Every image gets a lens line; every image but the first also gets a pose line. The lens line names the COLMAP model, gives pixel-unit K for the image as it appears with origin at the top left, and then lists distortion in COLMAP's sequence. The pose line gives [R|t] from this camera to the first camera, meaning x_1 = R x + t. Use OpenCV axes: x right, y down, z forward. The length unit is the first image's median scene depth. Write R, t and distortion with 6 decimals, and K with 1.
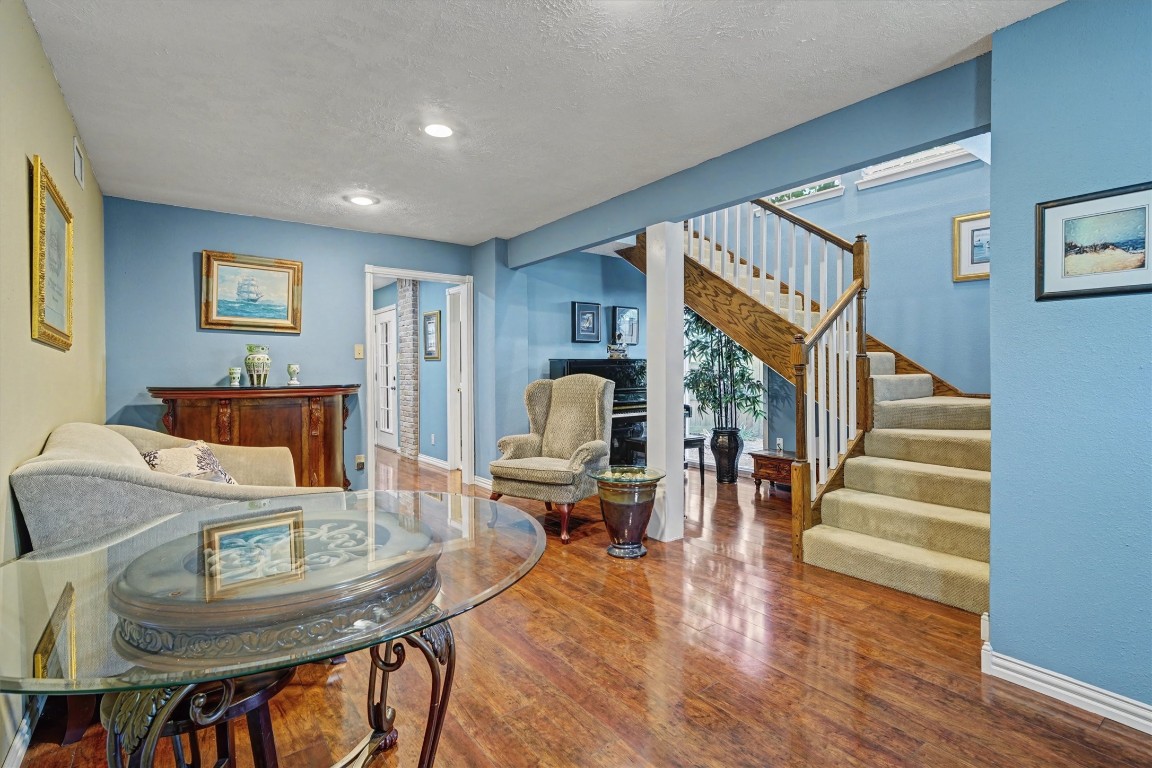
lens RADIAL K [[549.7, 0, 564.3], [0, 549.7, 383.4], [0, 0, 1]] dist [-0.015541, 0.001596]
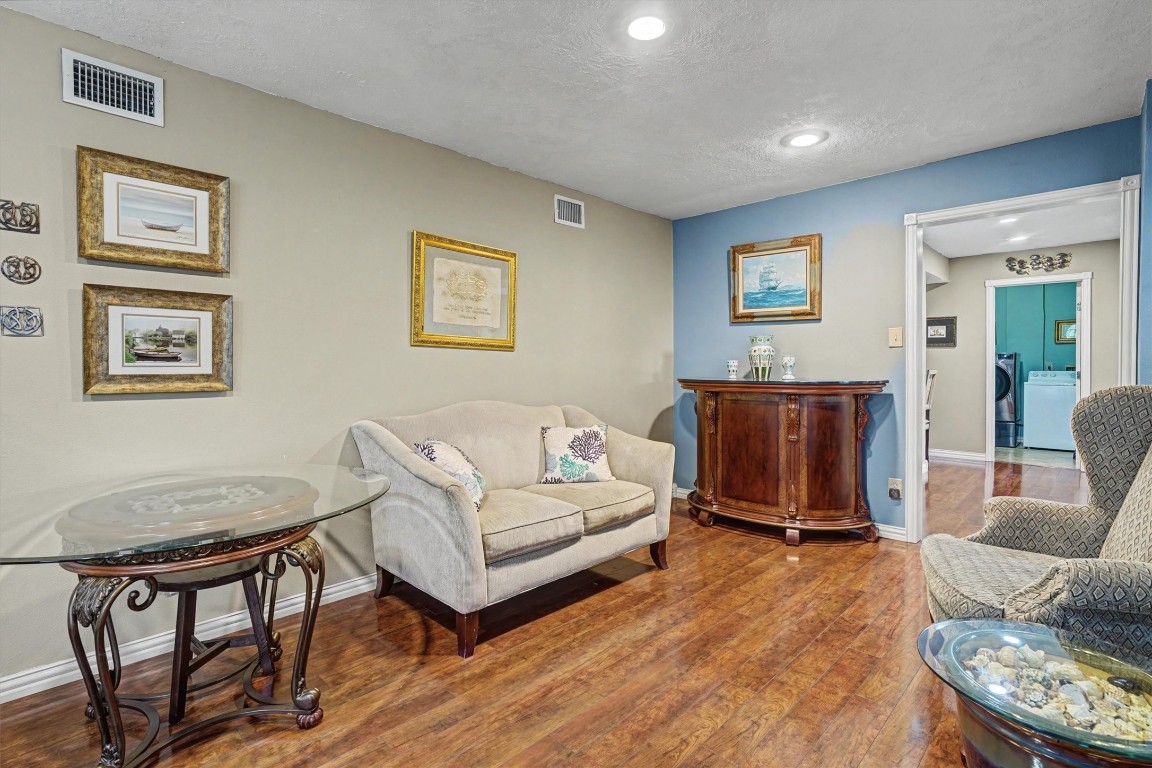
lens RADIAL K [[549.7, 0, 569.0], [0, 549.7, 374.5], [0, 0, 1]] dist [-0.015541, 0.001596]
pose [[0.176886, 0.014804, -0.984120, 4.616025], [-0.019368, 0.999746, 0.011558, -0.135477], [0.984041, 0.017016, 0.177127, 7.783466]]
